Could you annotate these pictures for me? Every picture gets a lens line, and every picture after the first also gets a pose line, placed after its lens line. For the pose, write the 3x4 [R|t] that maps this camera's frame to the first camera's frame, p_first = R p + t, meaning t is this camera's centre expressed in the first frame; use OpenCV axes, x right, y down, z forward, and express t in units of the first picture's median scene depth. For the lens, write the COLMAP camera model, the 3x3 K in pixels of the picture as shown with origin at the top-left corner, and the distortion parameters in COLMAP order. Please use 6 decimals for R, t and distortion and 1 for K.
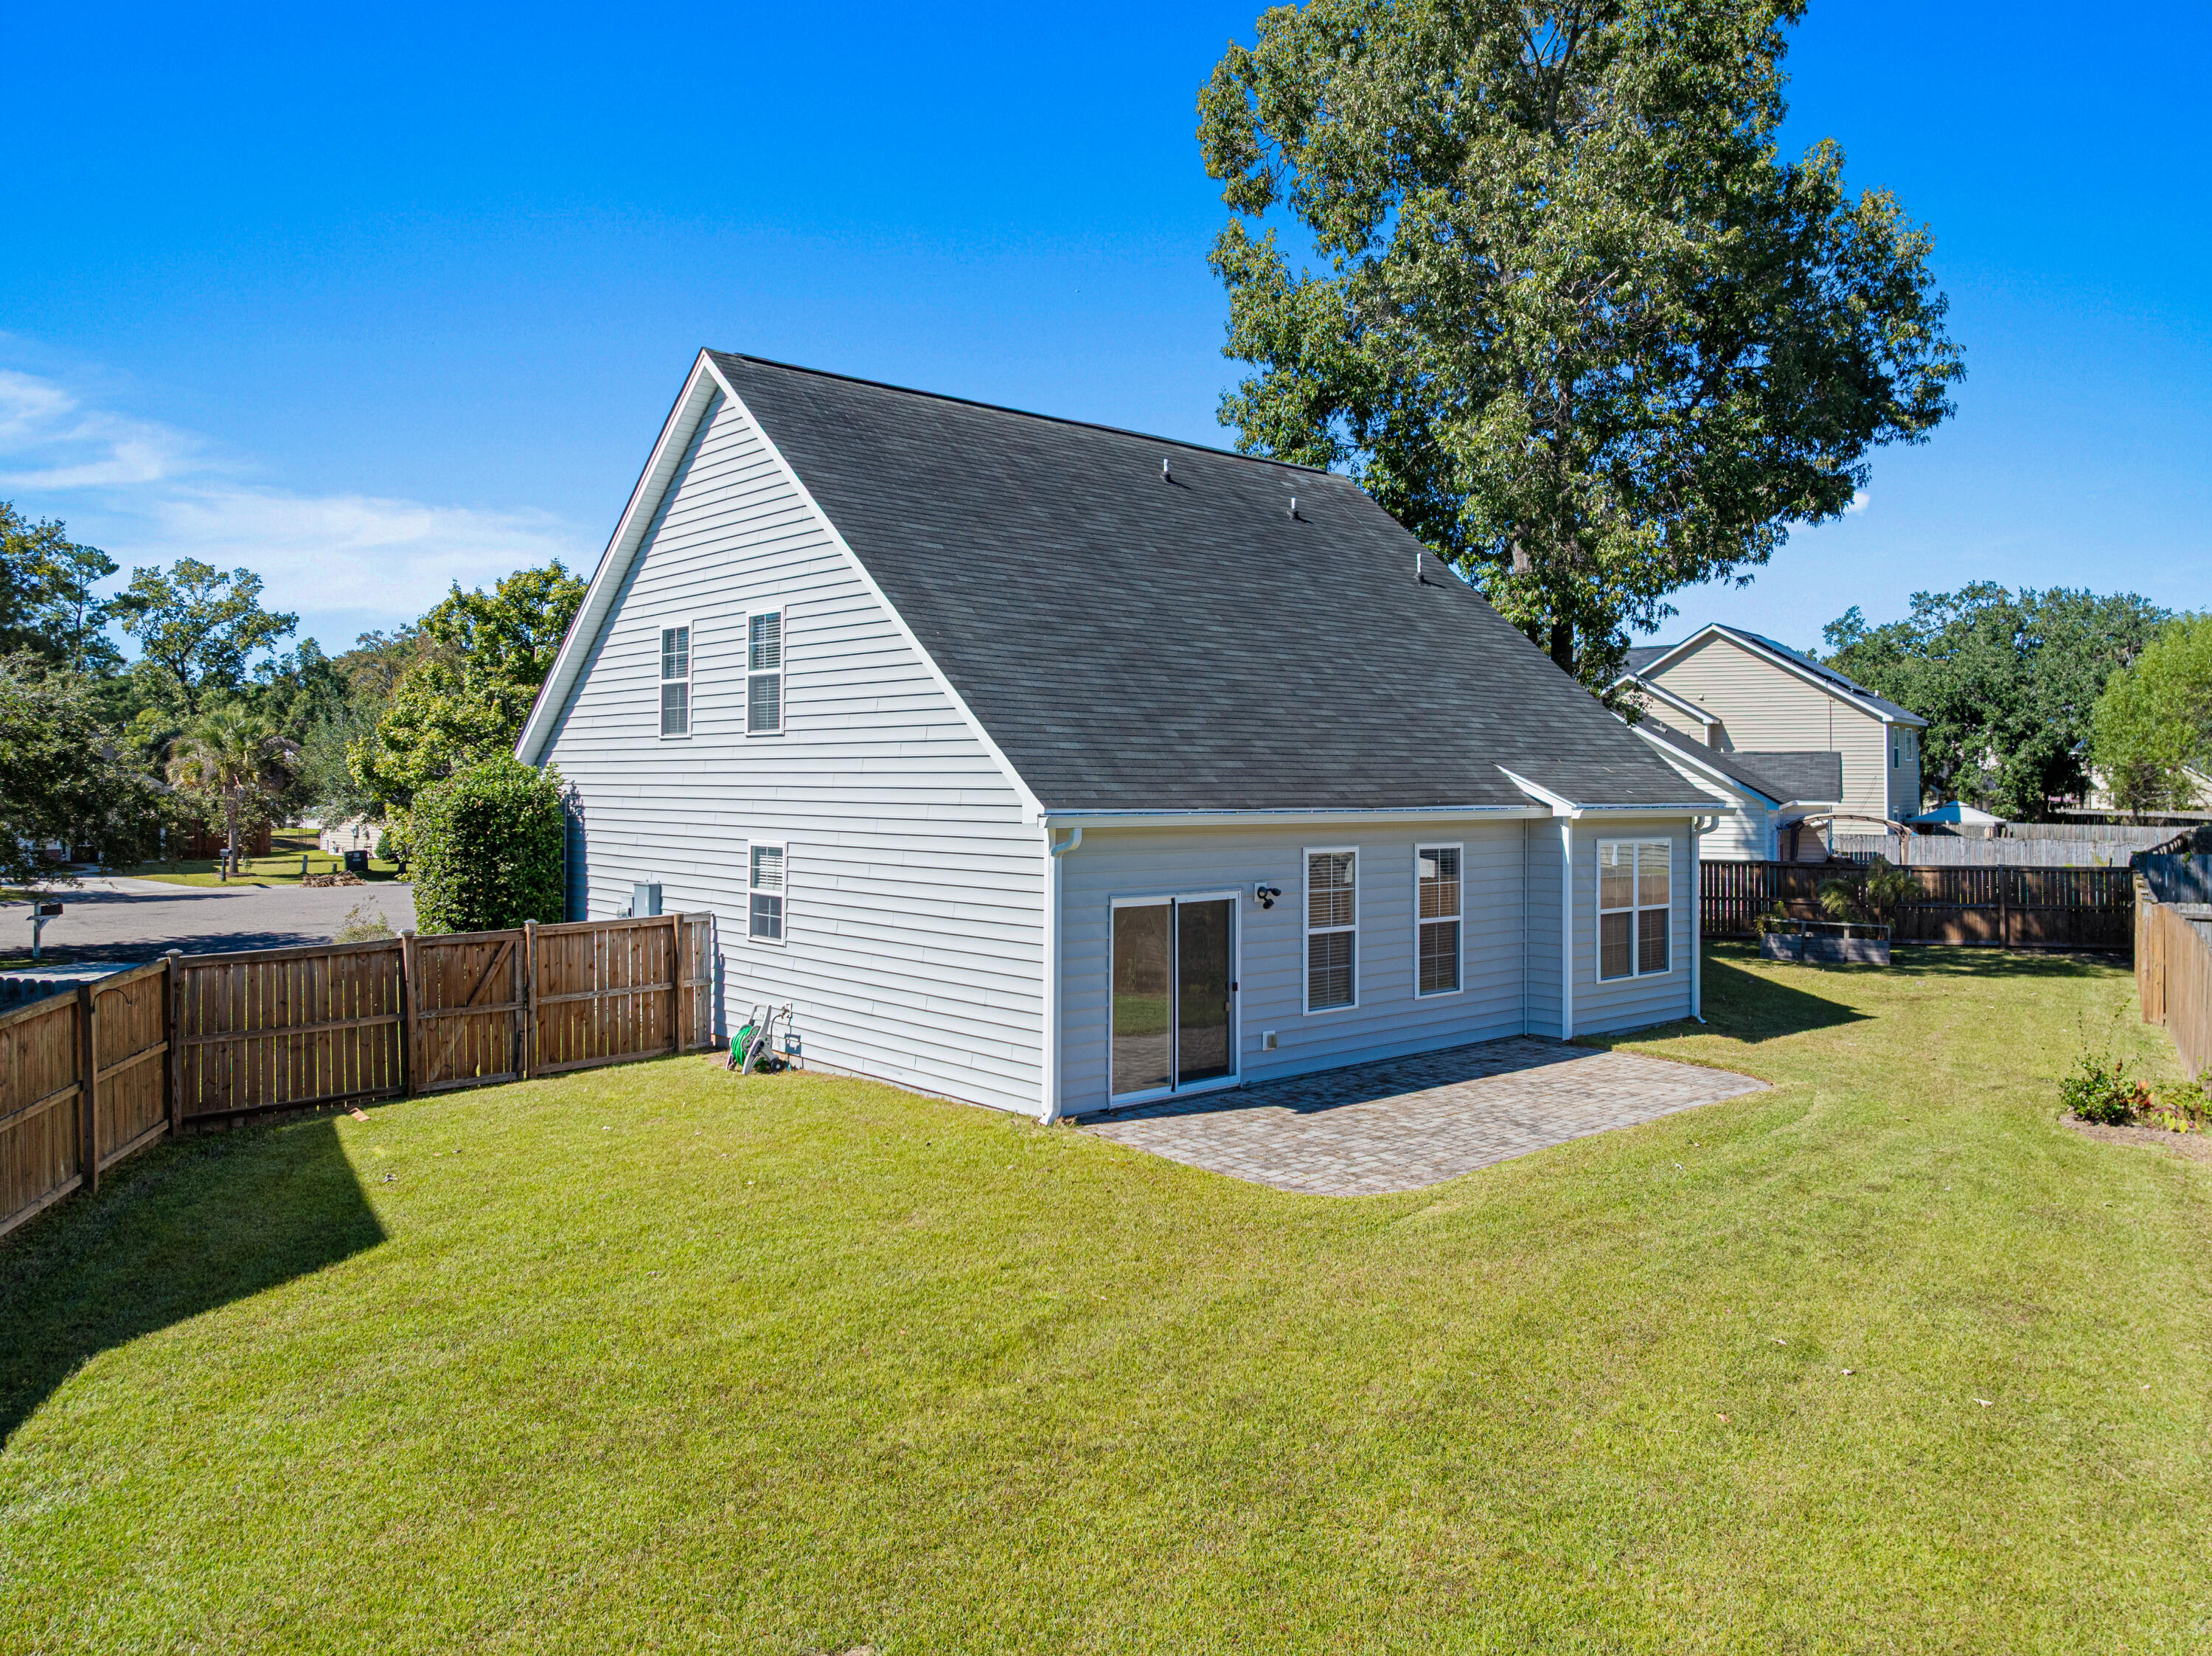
lens RADIAL K [[1555.2, 0, 1101.7], [0, 1555.2, 792.7], [0, 0, 1]] dist [-0.082828, 0.051120]
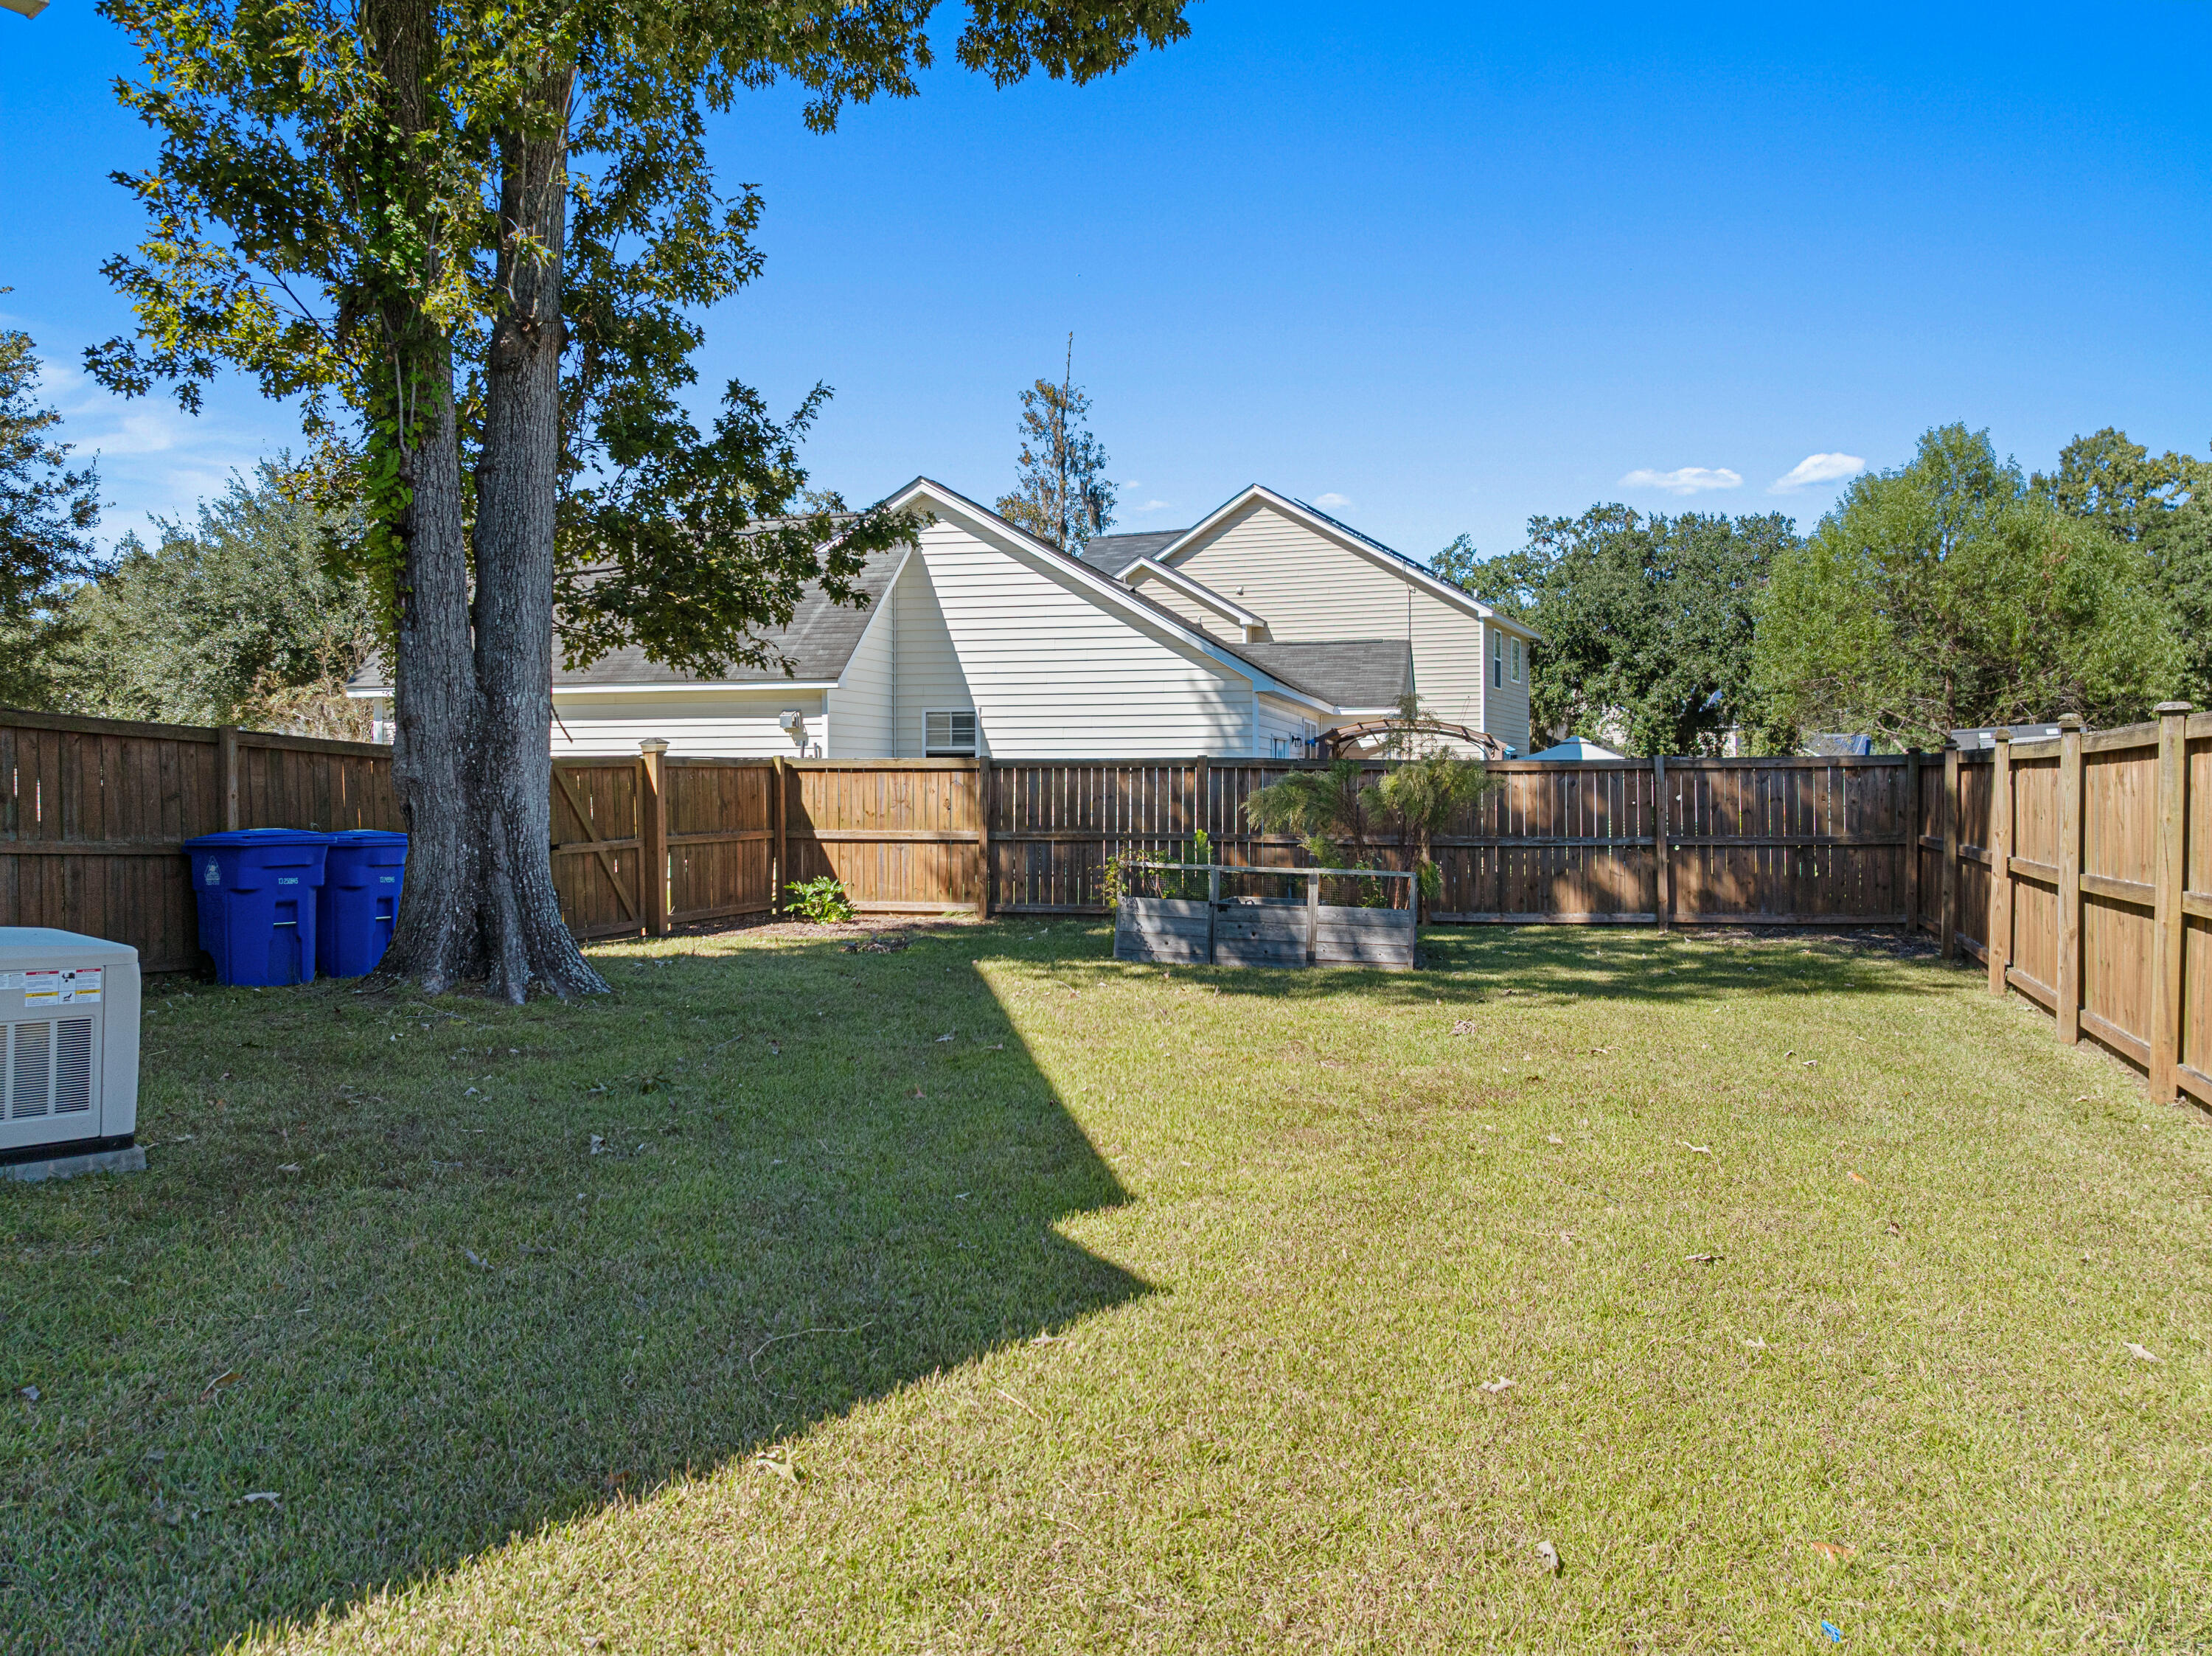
lens RADIAL K [[1618.5, 0, 1106.0], [0, 1618.5, 828.0], [0, 0, 1]] dist [0.011154, -0.098883]
pose [[0.974092, -0.005180, 0.226092, 0.129386], [0.000280, 0.999764, 0.021703, 0.025085], [-0.226152, -0.021077, 0.973864, 0.229512]]
